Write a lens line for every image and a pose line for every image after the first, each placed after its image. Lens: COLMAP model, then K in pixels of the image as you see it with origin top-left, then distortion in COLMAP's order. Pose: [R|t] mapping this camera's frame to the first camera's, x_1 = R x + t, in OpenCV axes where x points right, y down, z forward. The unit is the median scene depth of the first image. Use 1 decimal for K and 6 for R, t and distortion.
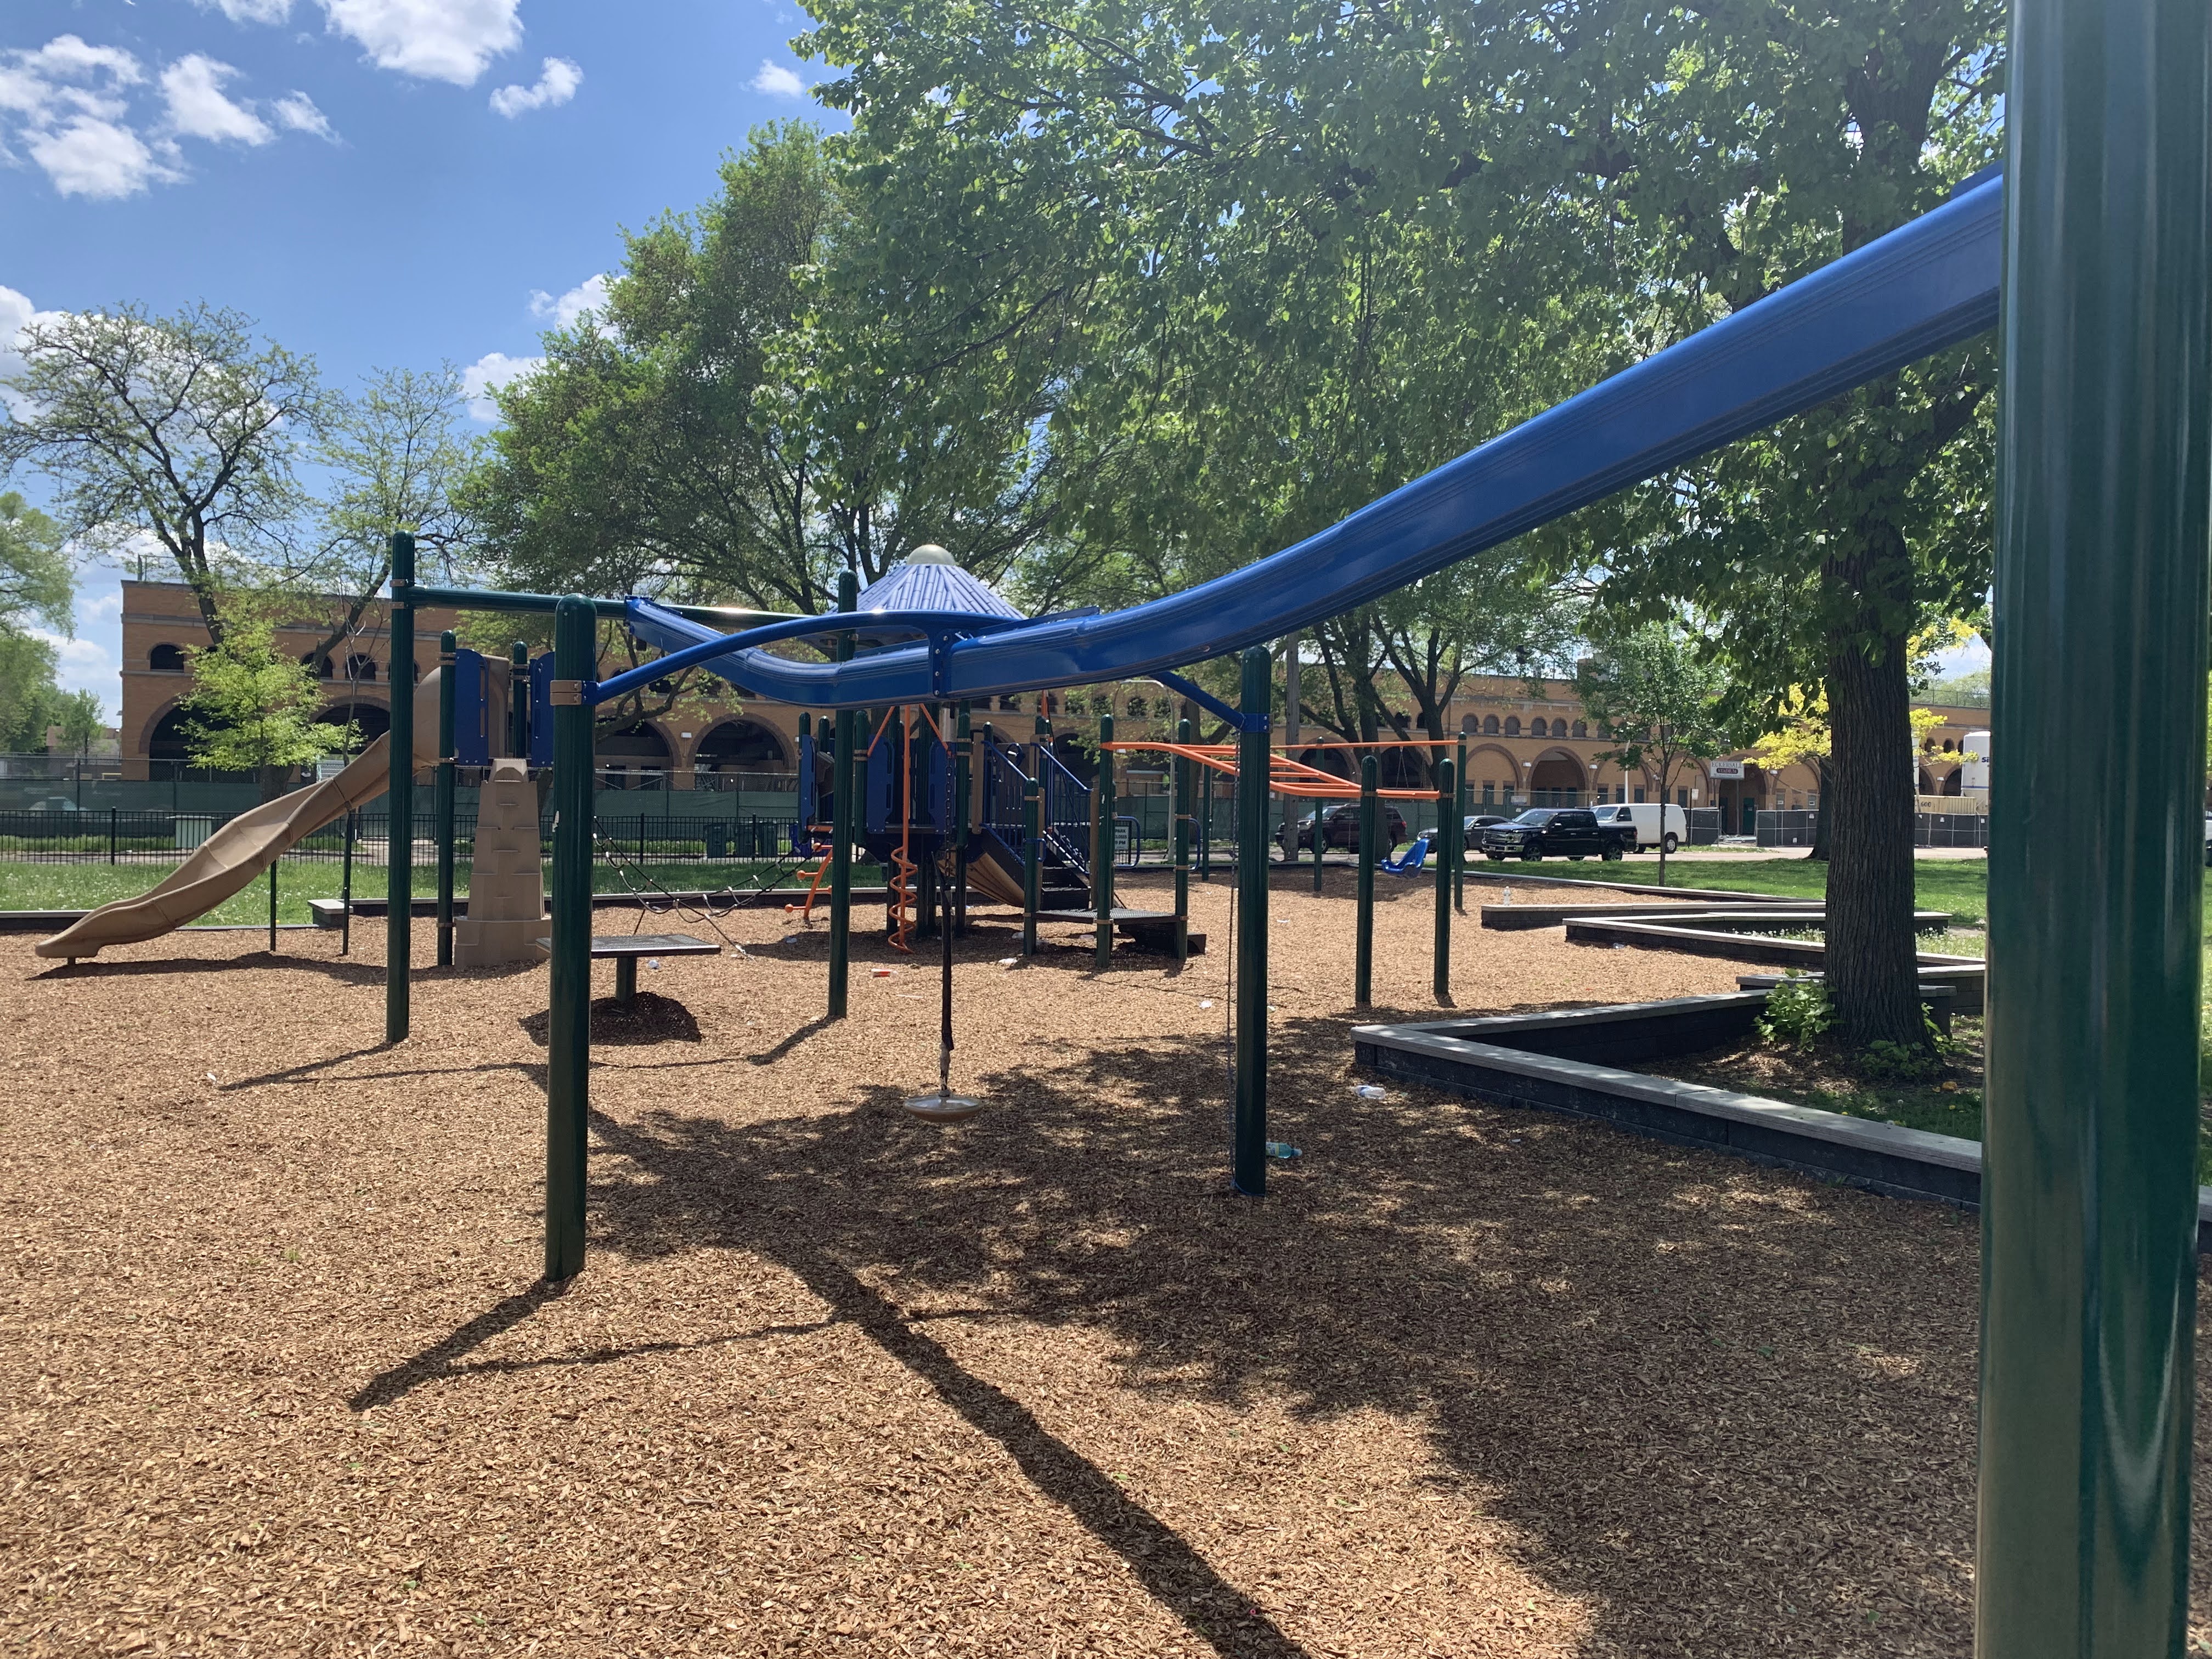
lens RADIAL K [[1699.9, 0, 1107.0], [0, 1699.9, 825.4], [0, 0, 1]] dist [0.042340, -0.017418]
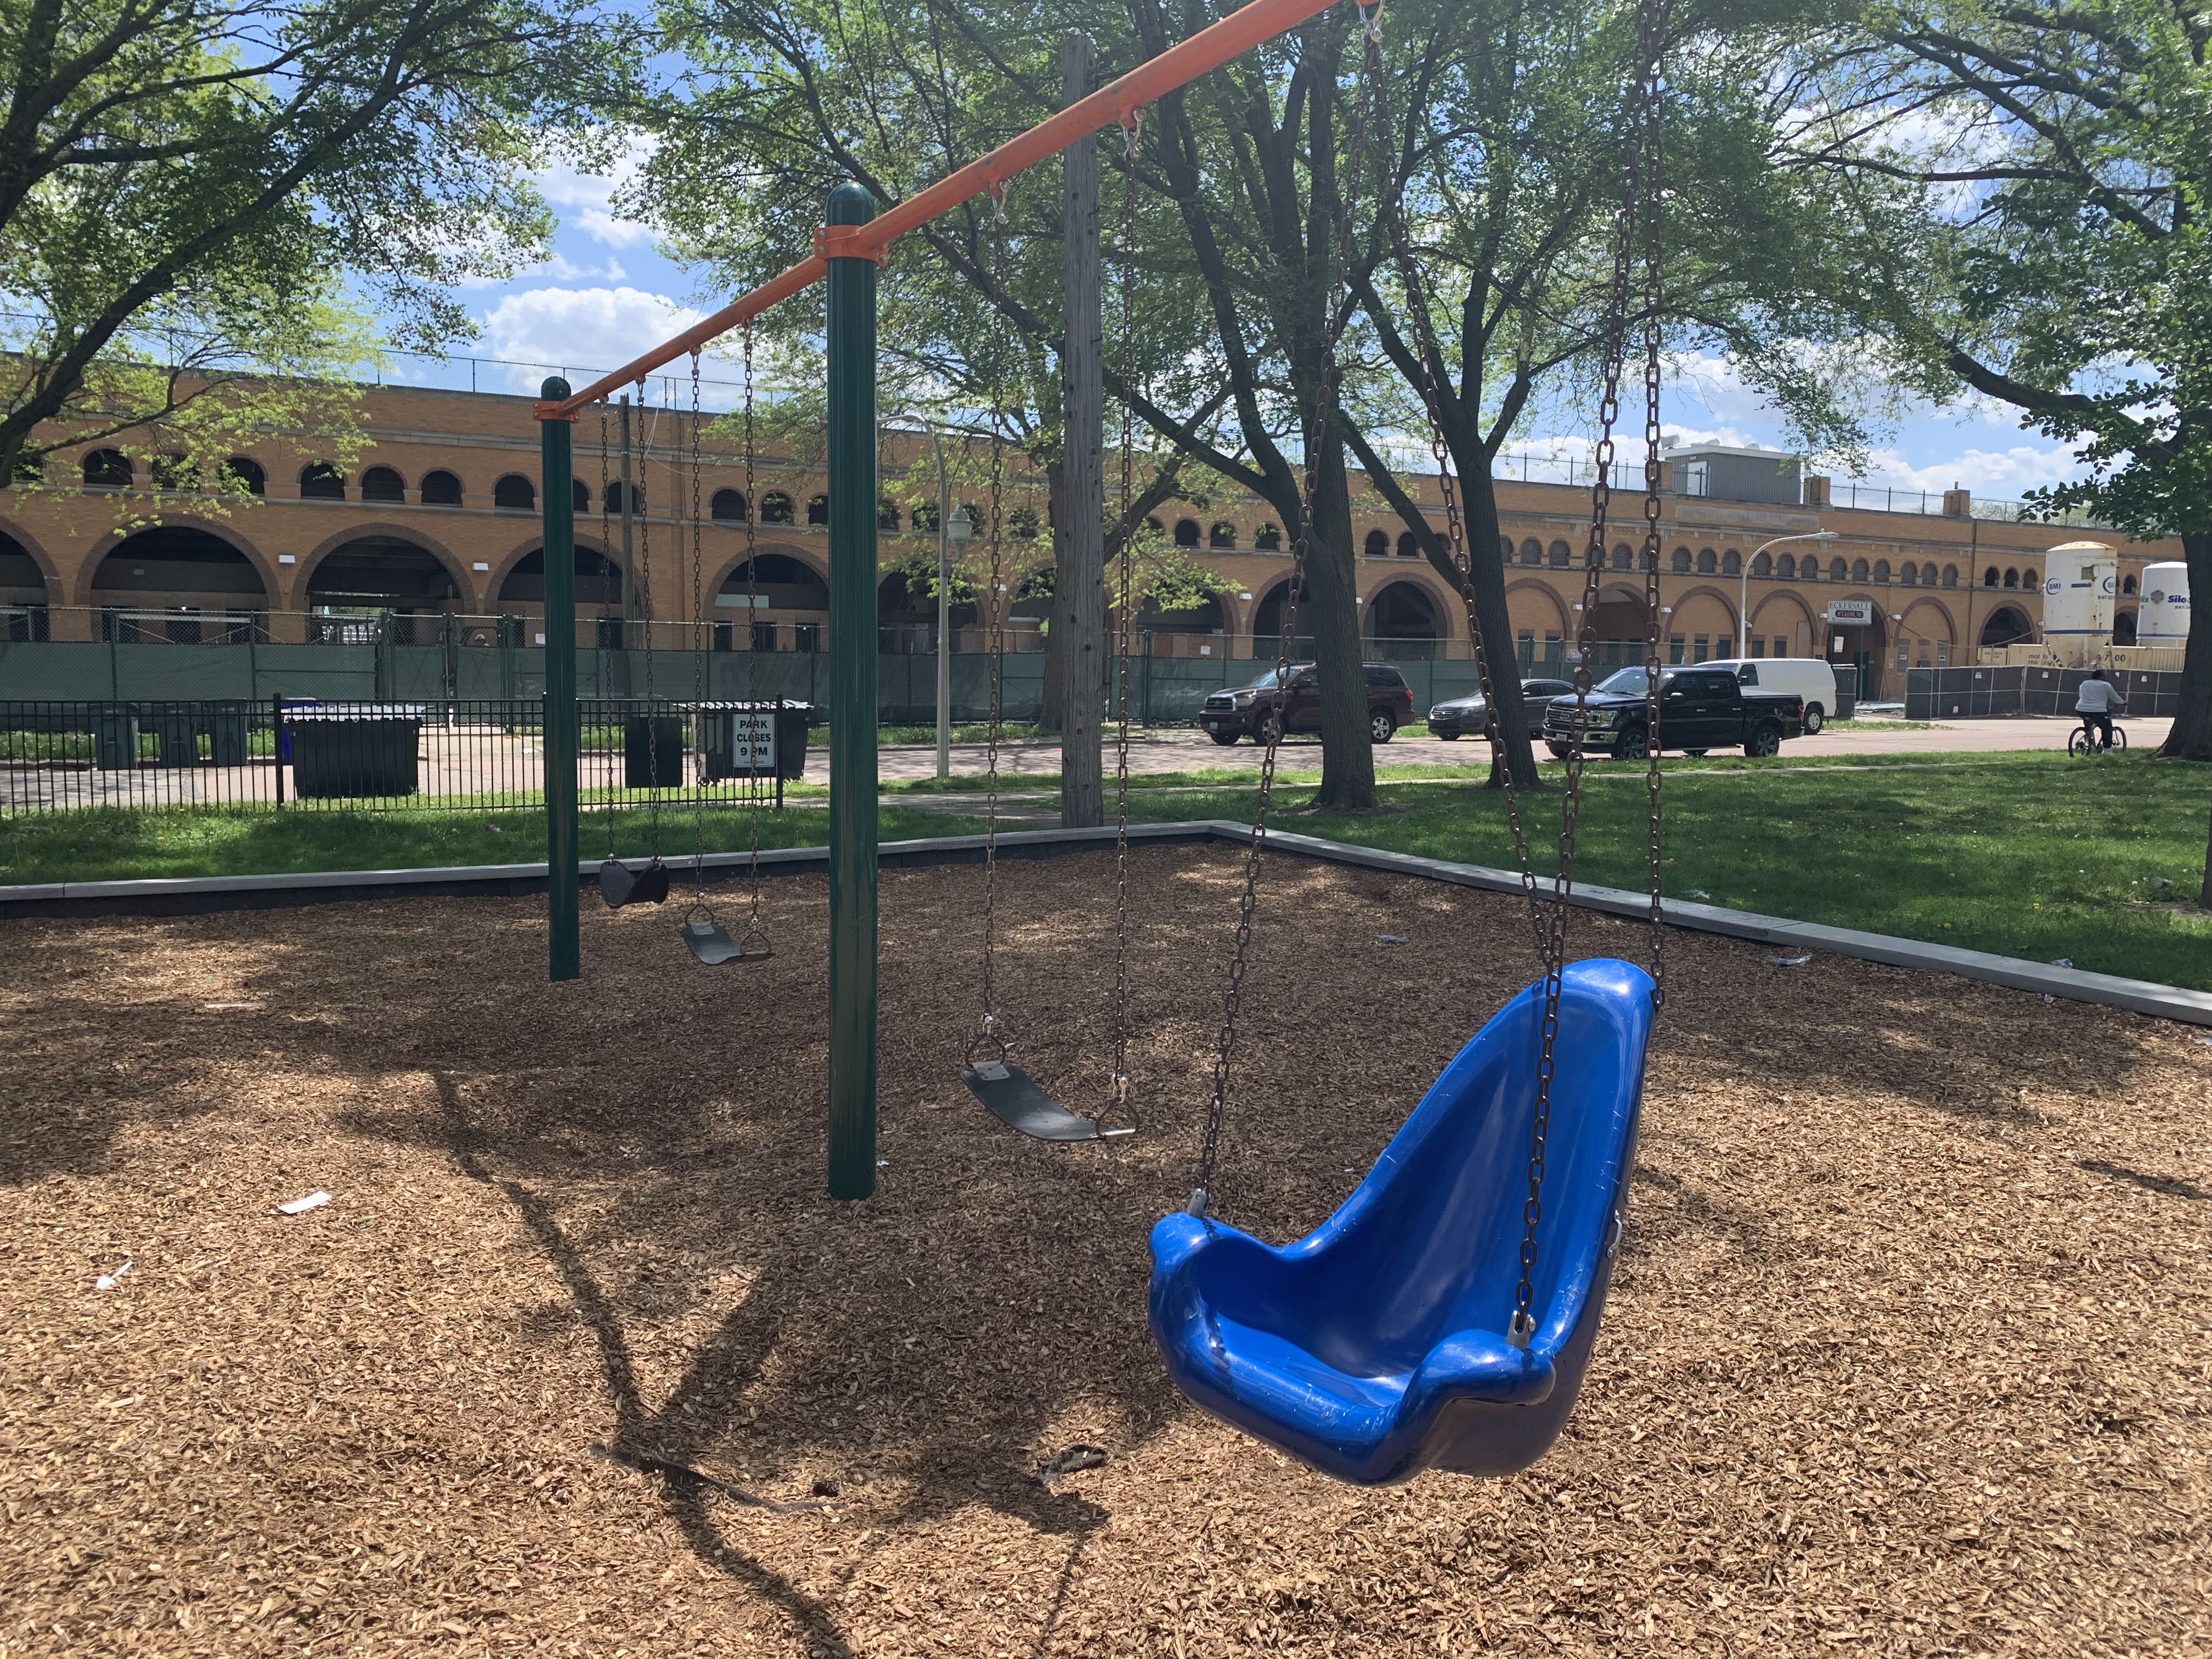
lens RADIAL K [[1699.9, 0, 1105.2], [0, 1699.9, 829.8], [0, 0, 1]] dist [0.042340, -0.017418]
pose [[0.999976, -0.005425, -0.004418, 0.060777], [0.005773, 0.996527, 0.083072, -0.003360], [0.003952, -0.083096, 0.996534, 0.344225]]
